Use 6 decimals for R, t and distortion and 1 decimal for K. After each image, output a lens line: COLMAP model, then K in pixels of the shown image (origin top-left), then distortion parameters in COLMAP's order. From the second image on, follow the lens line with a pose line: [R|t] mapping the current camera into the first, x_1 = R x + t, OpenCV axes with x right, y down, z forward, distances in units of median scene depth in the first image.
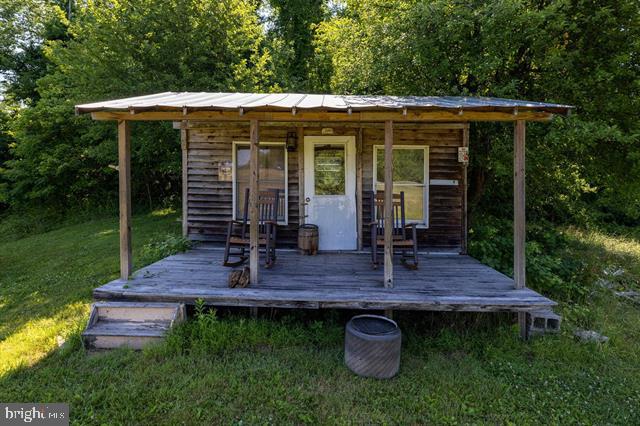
lens RADIAL K [[339.6, 0, 321.5], [0, 339.6, 195.0], [0, 0, 1]] dist [-0.000554, -0.000095]
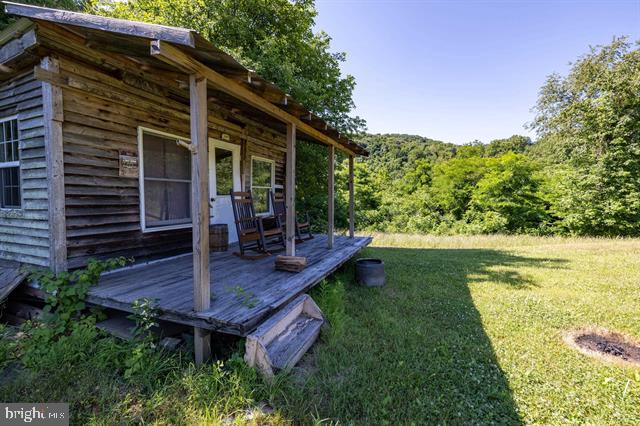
lens RADIAL K [[266.8, 0, 320.0], [0, 266.8, 213.0], [0, 0, 1]] dist [-0.000157, 0.000102]
pose [[0.358153, -0.067216, 0.931240, -0.689254], [0.029516, 0.997722, 0.060663, 0.013956], [-0.933196, 0.005760, 0.359321, 0.398854]]
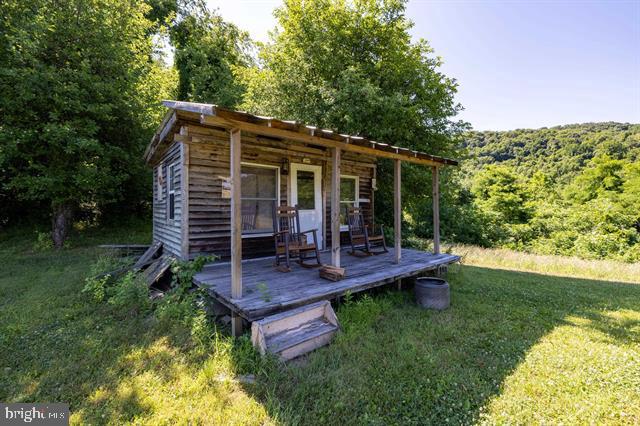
lens RADIAL K [[266.8, 0, 320.0], [0, 266.8, 213.0], [0, 0, 1]] dist [-0.000157, 0.000102]
pose [[0.753576, -0.027381, 0.656791, -0.616244], [0.032033, 0.999475, 0.004914, 0.009316], [-0.656580, 0.017336, 0.754057, 0.193526]]
